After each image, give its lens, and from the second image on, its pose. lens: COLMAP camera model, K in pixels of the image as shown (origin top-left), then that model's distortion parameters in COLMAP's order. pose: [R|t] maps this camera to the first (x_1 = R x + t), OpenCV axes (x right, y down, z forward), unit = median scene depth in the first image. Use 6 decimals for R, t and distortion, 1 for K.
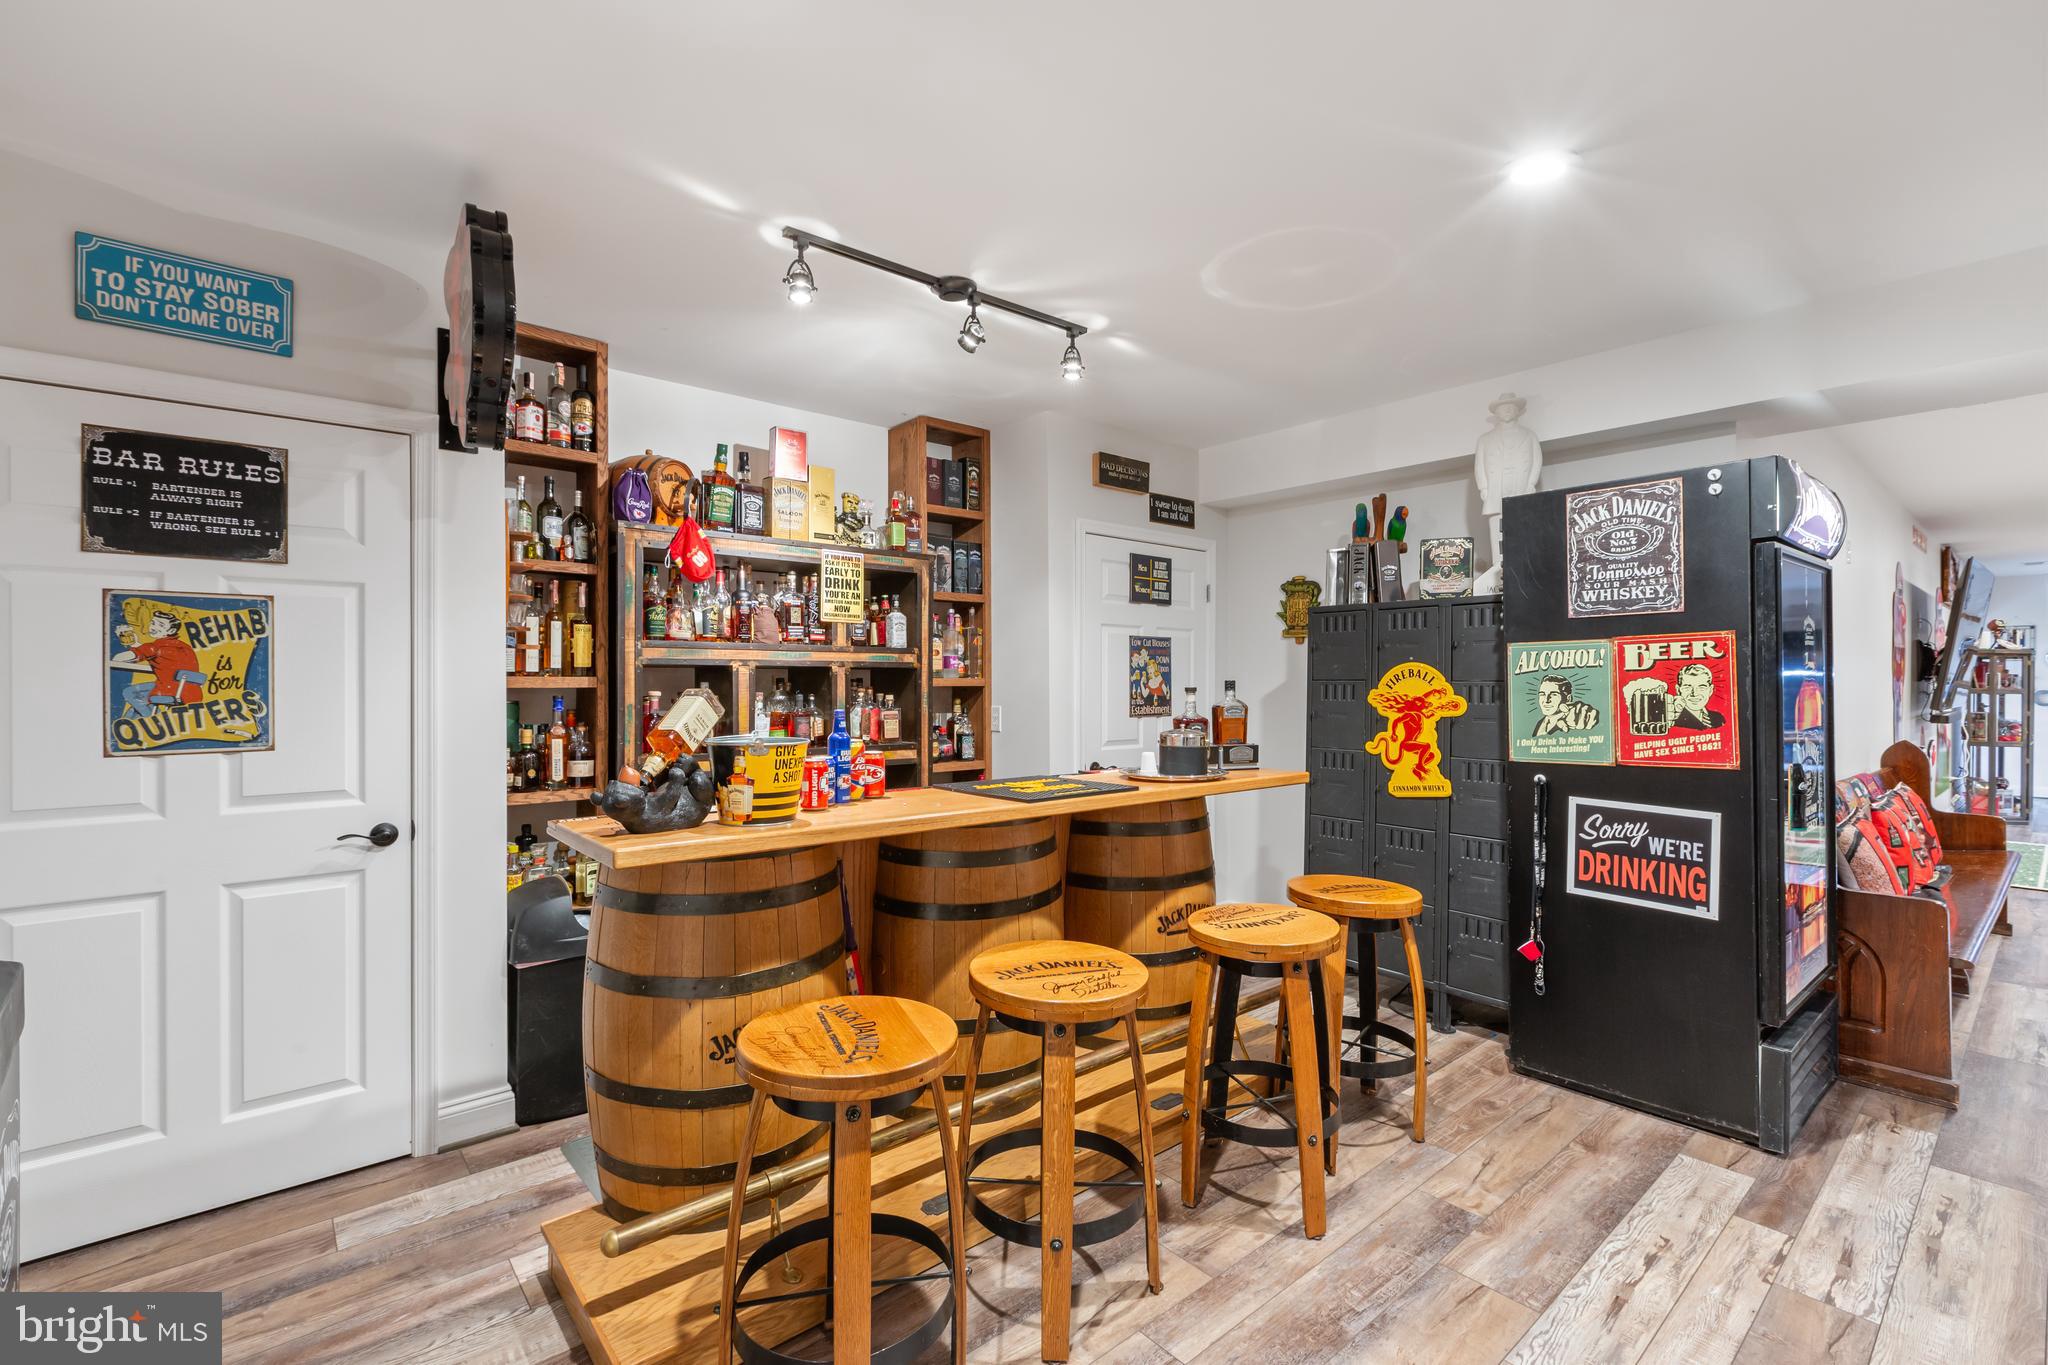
lens RADIAL K [[911.5, 0, 1020.4], [0, 911.5, 676.8], [0, 0, 1]] dist [0.000660, 0.000848]
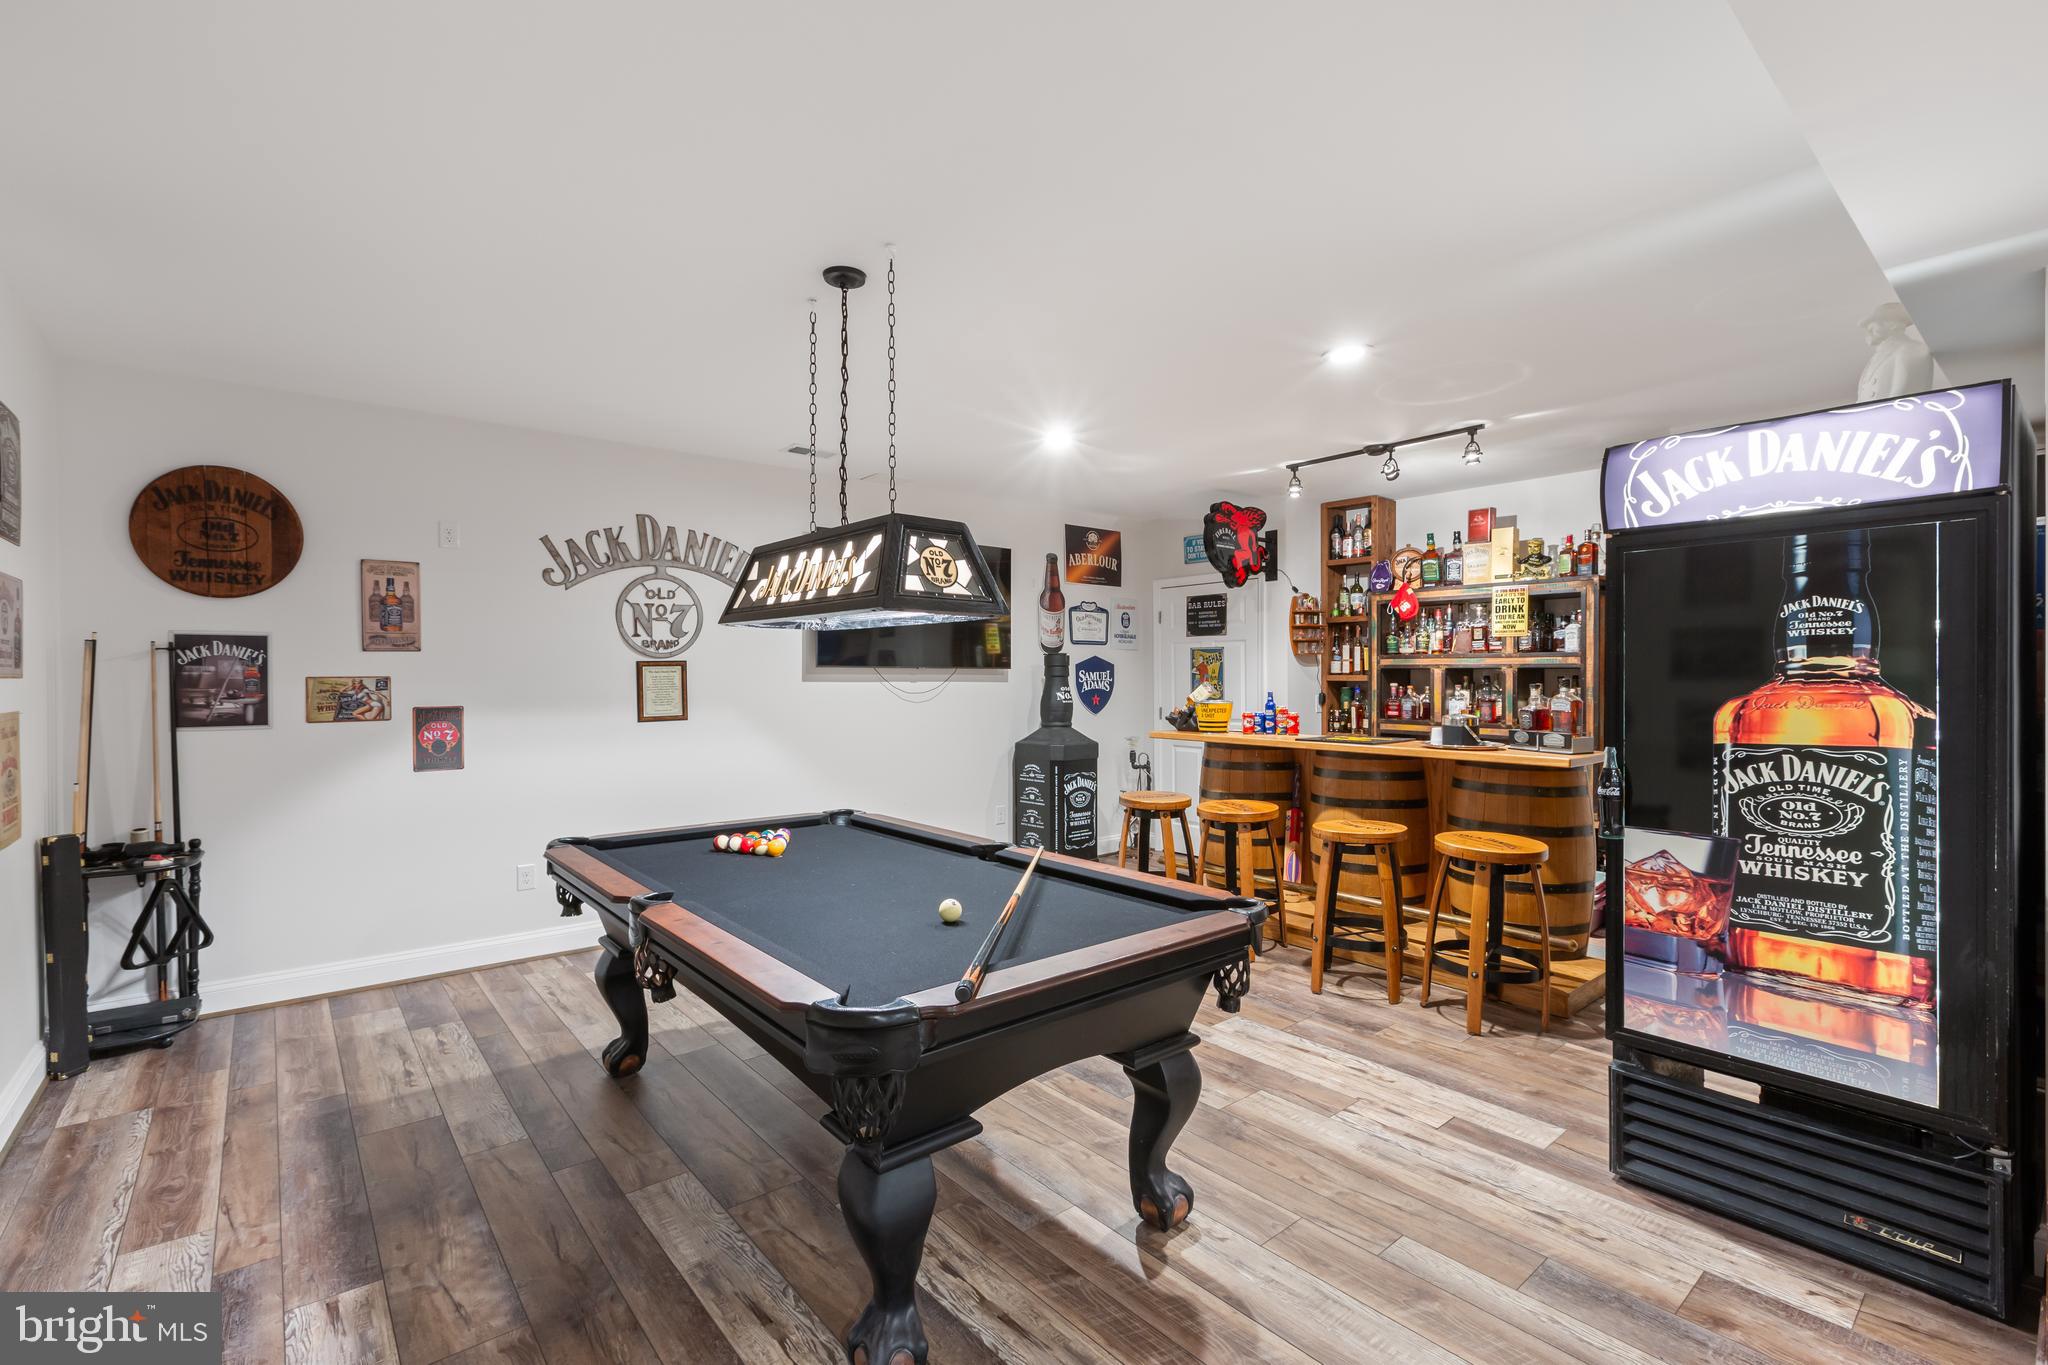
lens RADIAL K [[911.5, 0, 1034.6], [0, 911.5, 688.9], [0, 0, 1]] dist [0.000660, 0.000848]
pose [[-0.000690, 0.016913, -0.999857, 1.252268], [0.006961, 0.999833, 0.016908, -0.007752], [0.999976, -0.006949, -0.000808, 0.273573]]
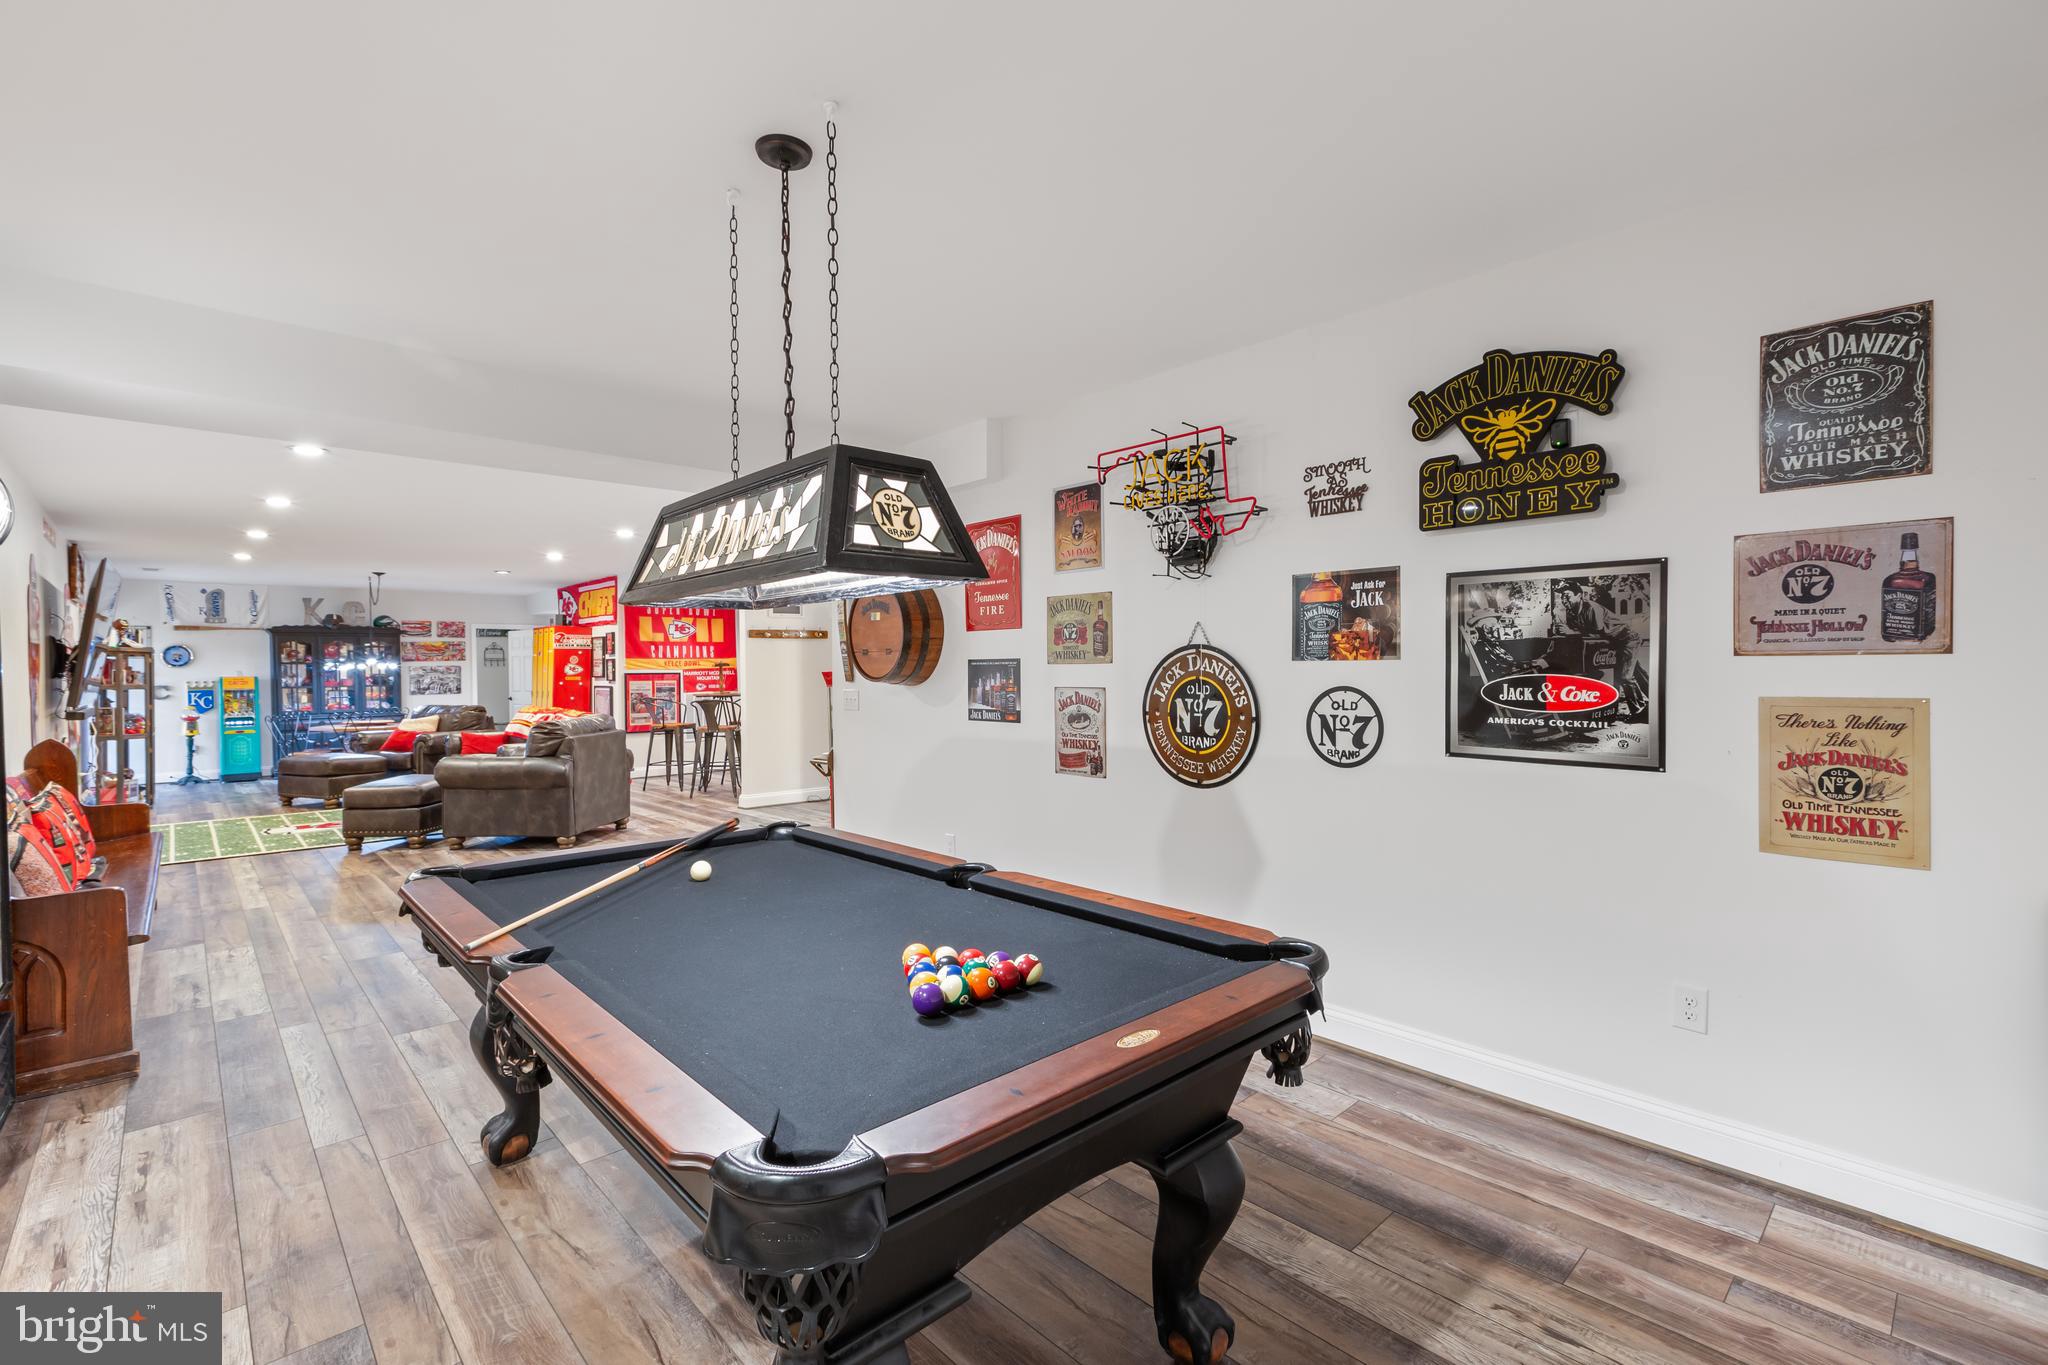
lens RADIAL K [[911.5, 0, 1023.1], [0, 911.5, 673.5], [0, 0, 1]] dist [0.000660, 0.000848]
pose [[-0.037957, -0.002715, 0.999276, -0.070685], [0.002800, 0.999992, 0.002824, -0.000387], [-0.999275, 0.002905, -0.037949, -0.003910]]
